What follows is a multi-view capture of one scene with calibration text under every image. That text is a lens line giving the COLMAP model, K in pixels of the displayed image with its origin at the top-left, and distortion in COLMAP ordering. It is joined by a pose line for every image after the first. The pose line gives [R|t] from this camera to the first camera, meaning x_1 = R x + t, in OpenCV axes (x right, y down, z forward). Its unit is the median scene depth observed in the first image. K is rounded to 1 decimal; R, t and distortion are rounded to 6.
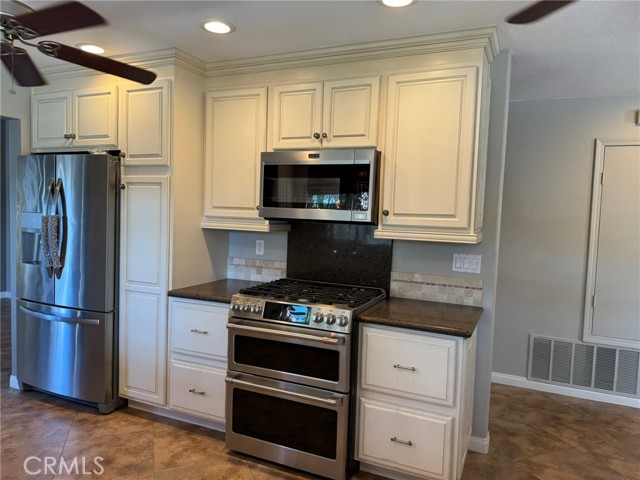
lens RADIAL K [[444.3, 0, 322.6], [0, 444.3, 238.7], [0, 0, 1]] dist [0.067862, -0.089617]
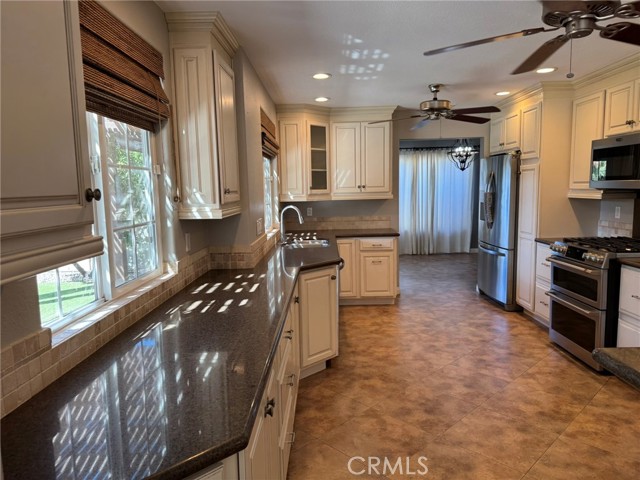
lens RADIAL K [[444.3, 0, 320.3], [0, 444.3, 239.6], [0, 0, 1]] dist [0.067862, -0.089617]
pose [[0.396624, 0.063771, -0.915764, 0.775455], [-0.018304, 0.997935, 0.061566, 0.037608], [0.917799, -0.007657, 0.396972, -0.304297]]
